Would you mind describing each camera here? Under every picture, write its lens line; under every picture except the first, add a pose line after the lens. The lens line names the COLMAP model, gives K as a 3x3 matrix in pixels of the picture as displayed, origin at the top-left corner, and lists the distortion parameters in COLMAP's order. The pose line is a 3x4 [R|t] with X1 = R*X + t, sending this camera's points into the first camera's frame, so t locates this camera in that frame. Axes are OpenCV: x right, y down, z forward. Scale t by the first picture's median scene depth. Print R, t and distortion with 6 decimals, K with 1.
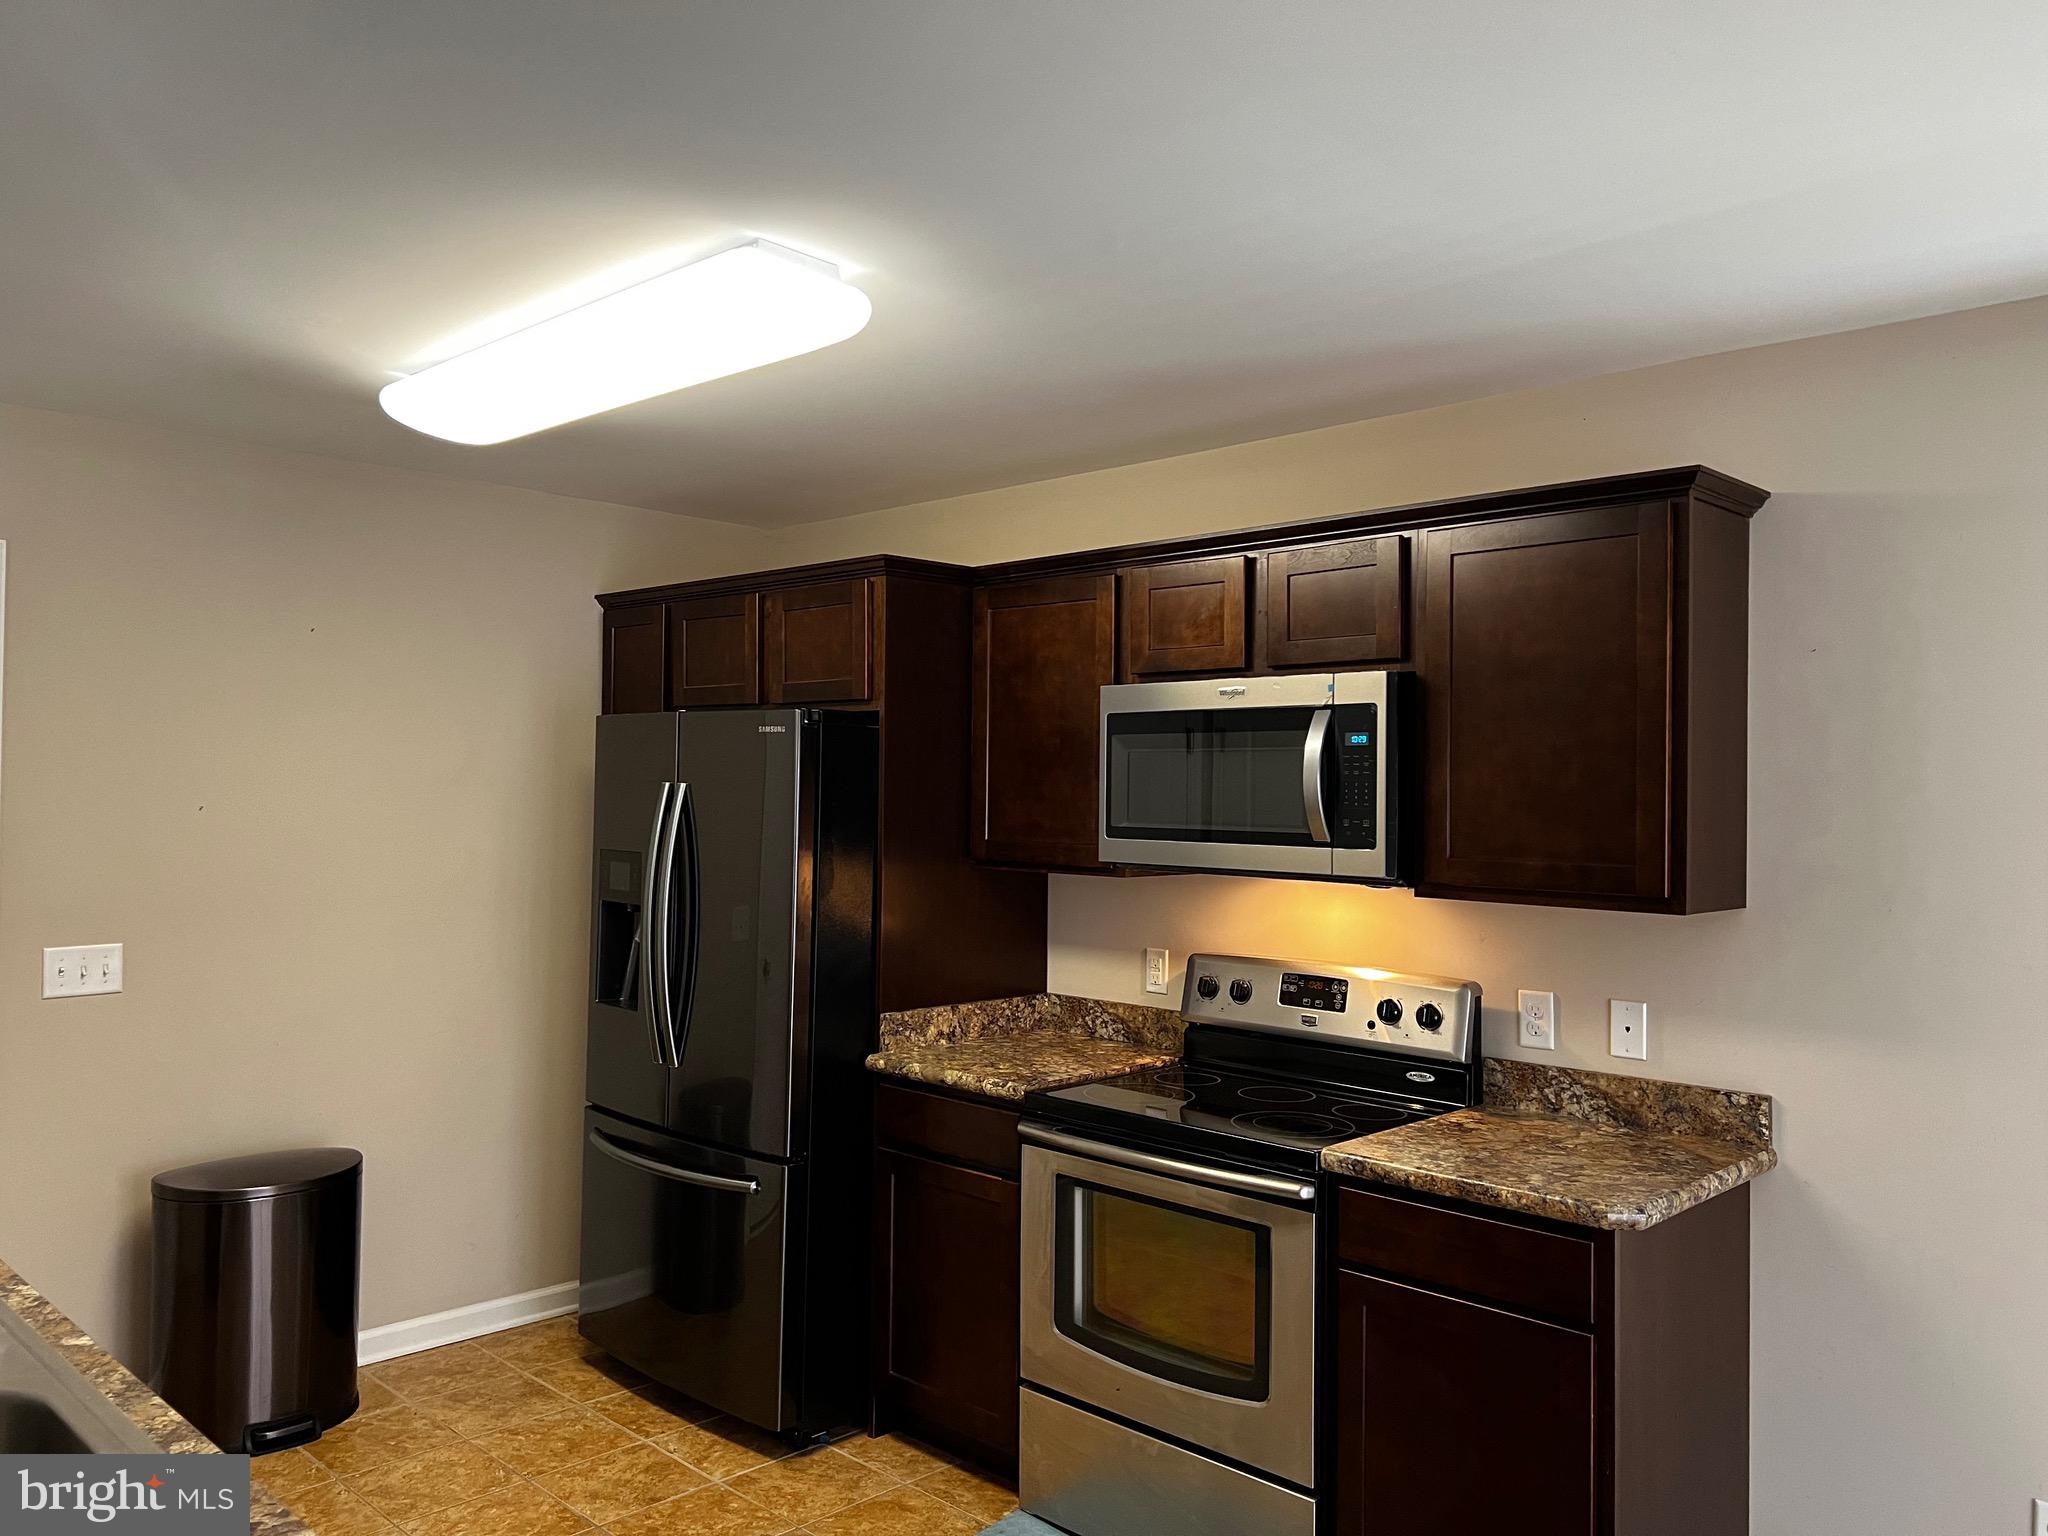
lens RADIAL K [[1562.3, 0, 994.7], [0, 1562.3, 751.8], [0, 0, 1]] dist [0.037884, -0.046090]
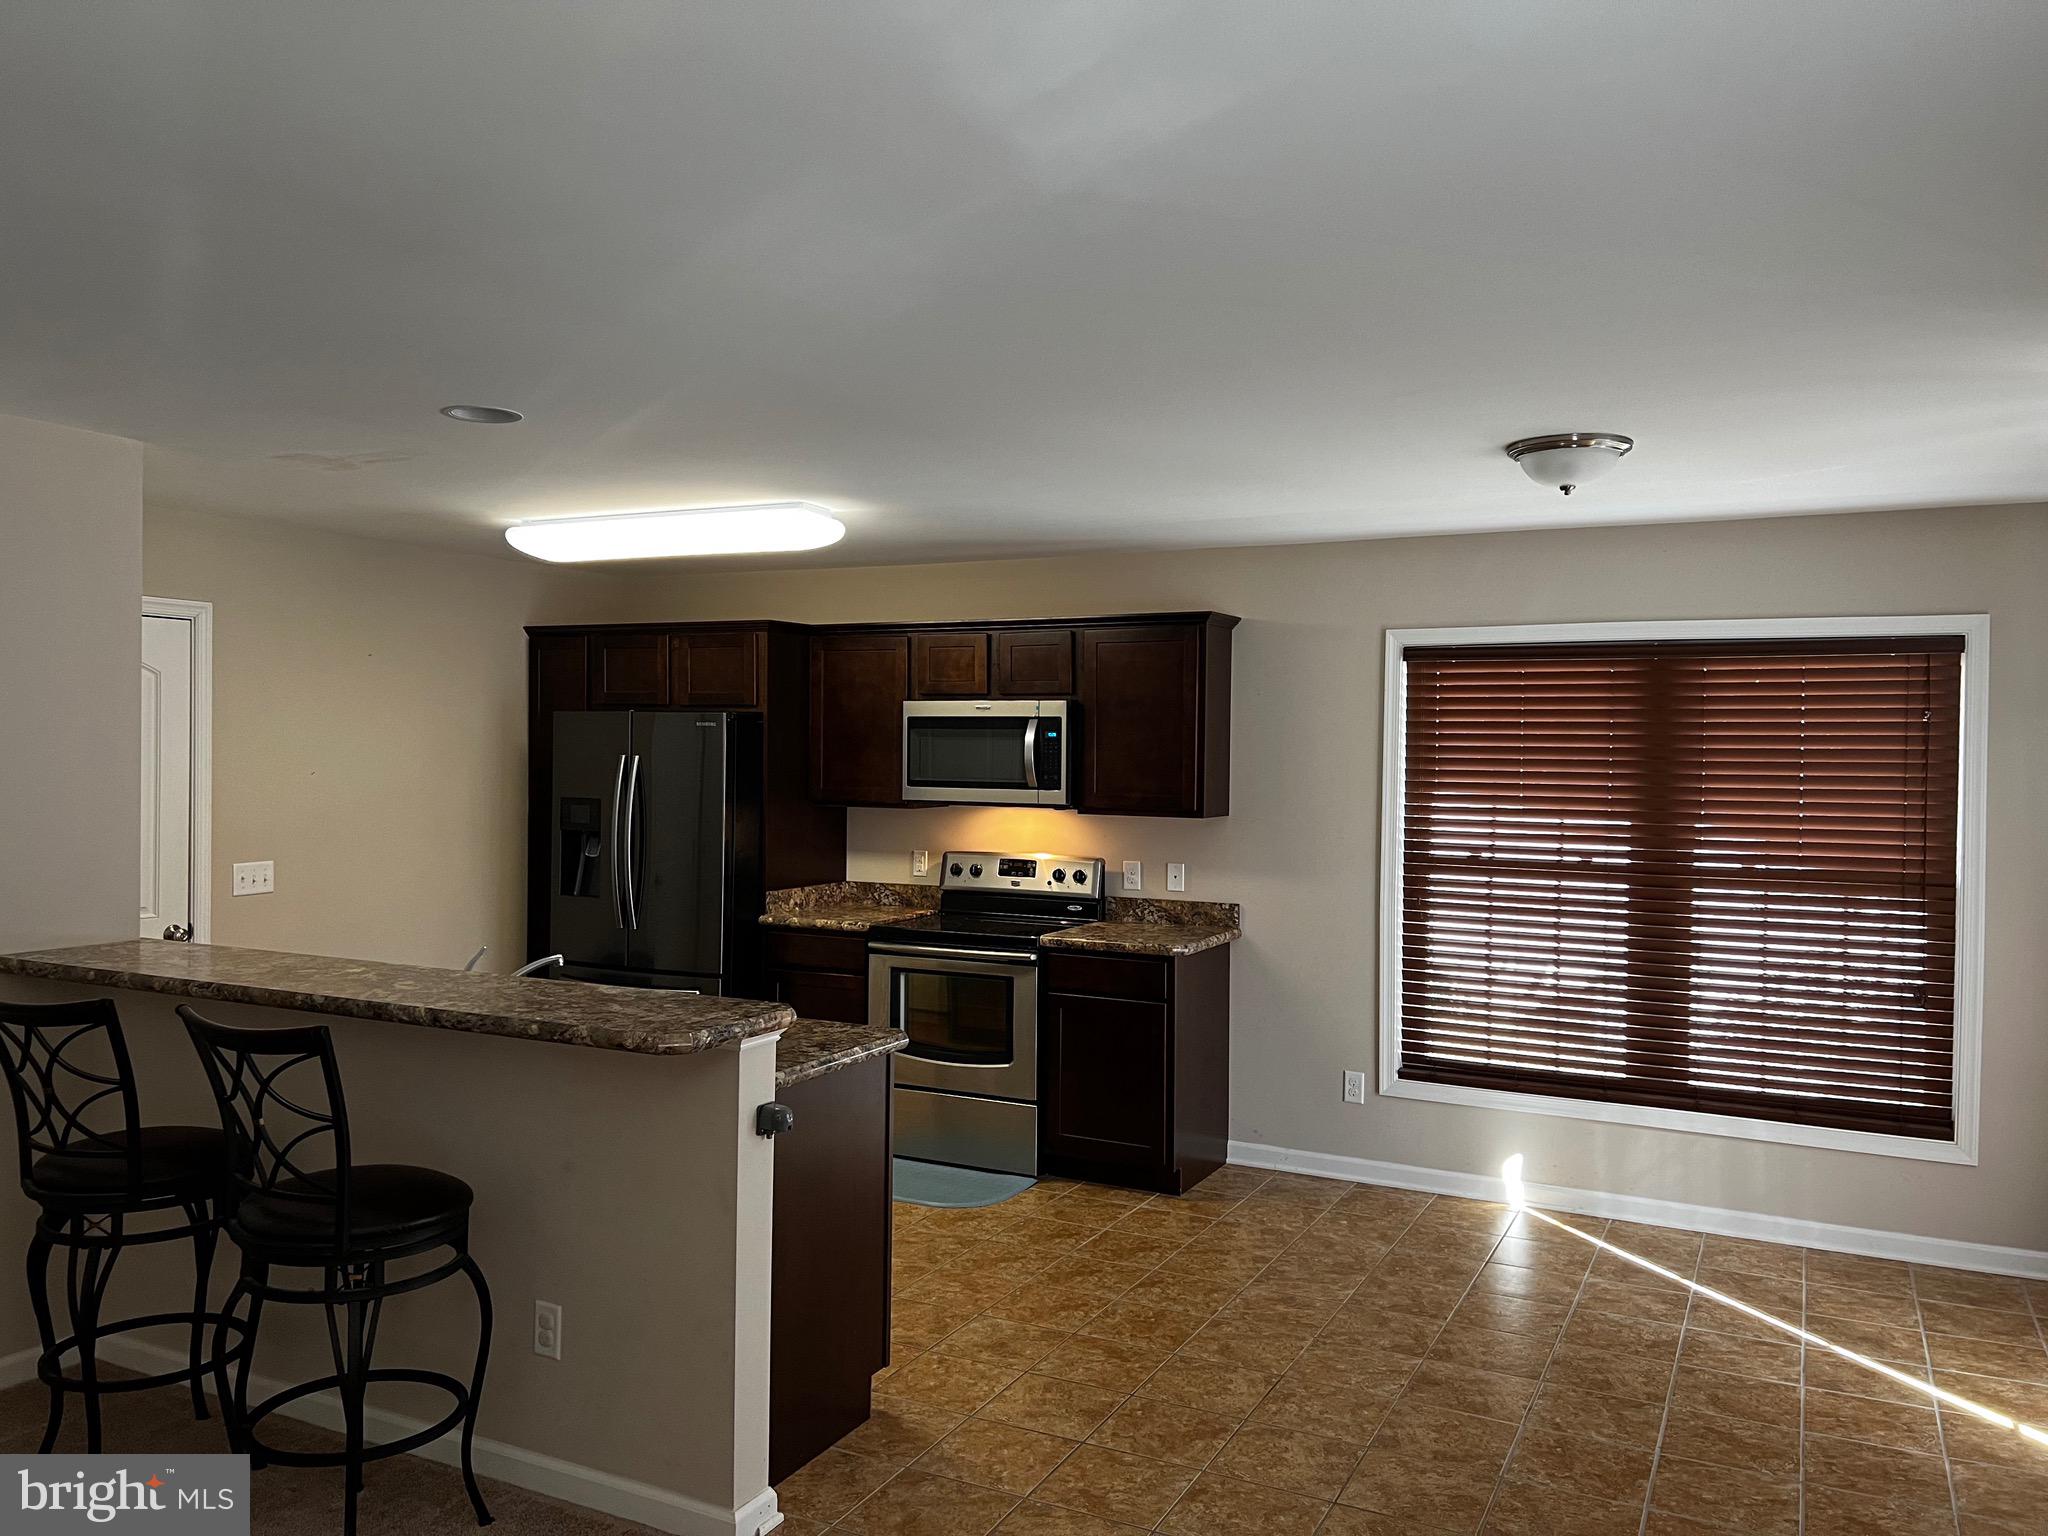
lens RADIAL K [[1562.3, 0, 1027.6], [0, 1562.3, 764.7], [0, 0, 1]] dist [0.037884, -0.046090]
pose [[0.951286, -0.007591, 0.308216, -0.371594], [-0.004725, 0.999220, 0.039194, -0.043246], [-0.308273, -0.038741, 0.950509, -0.792250]]
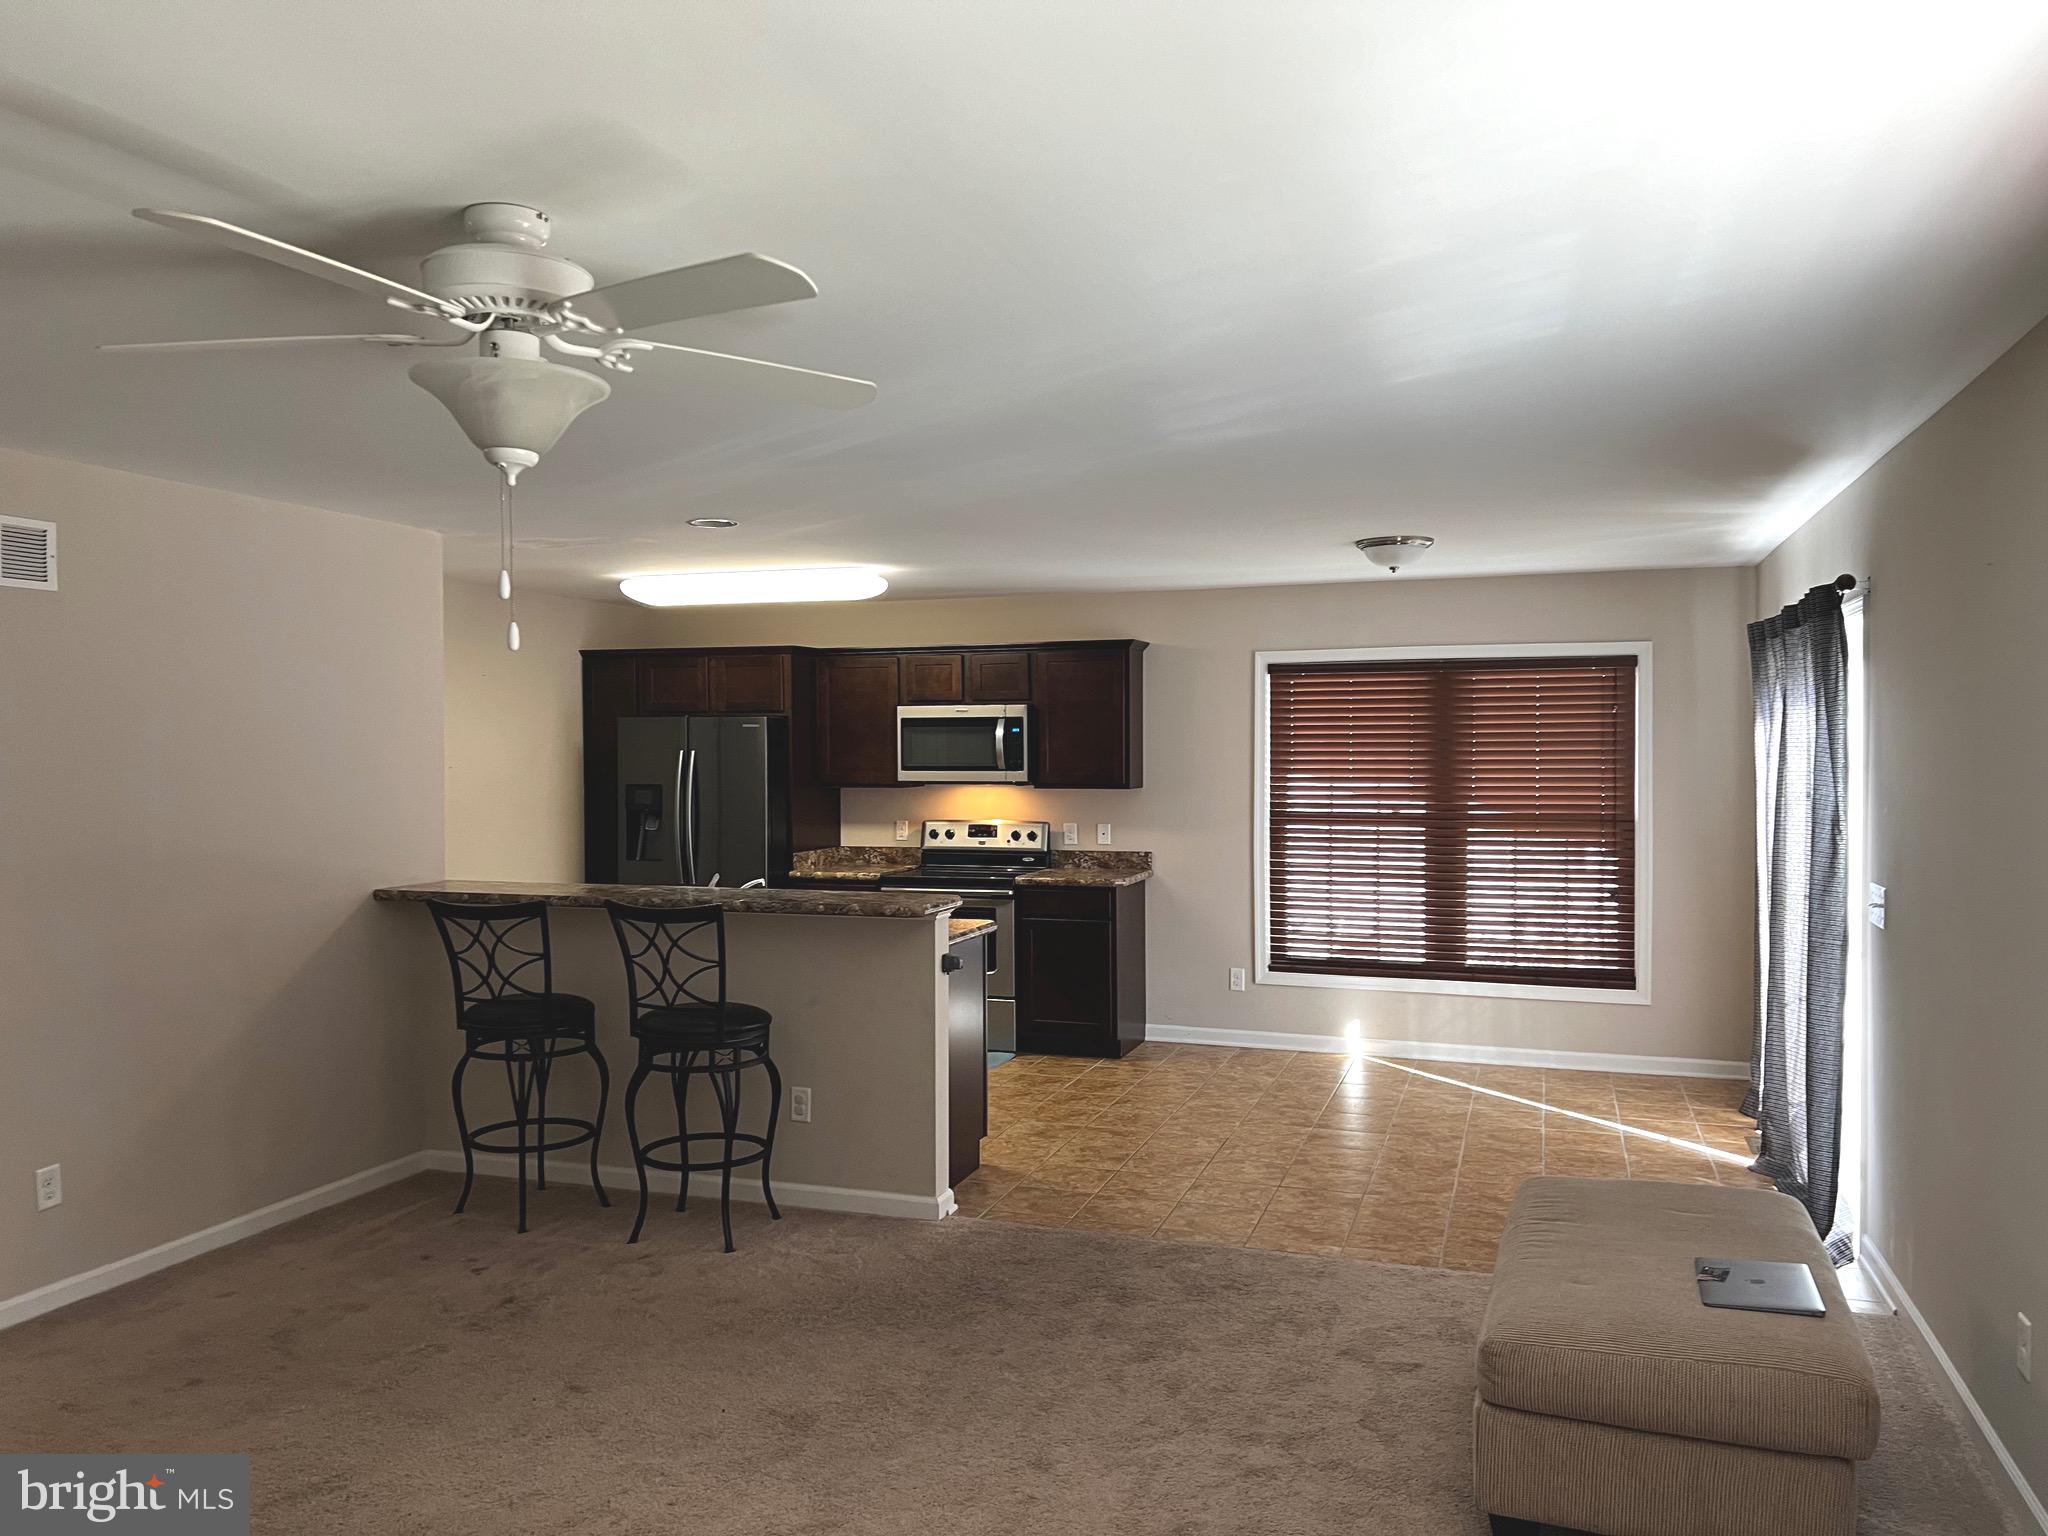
lens RADIAL K [[1562.3, 0, 1014.1], [0, 1562.3, 764.3], [0, 0, 1]] dist [0.037884, -0.046090]
pose [[0.900677, -0.024085, 0.433822, -0.858447], [0.007251, 0.999157, 0.040418, -0.052665], [-0.434429, -0.033258, 0.900092, -1.294242]]
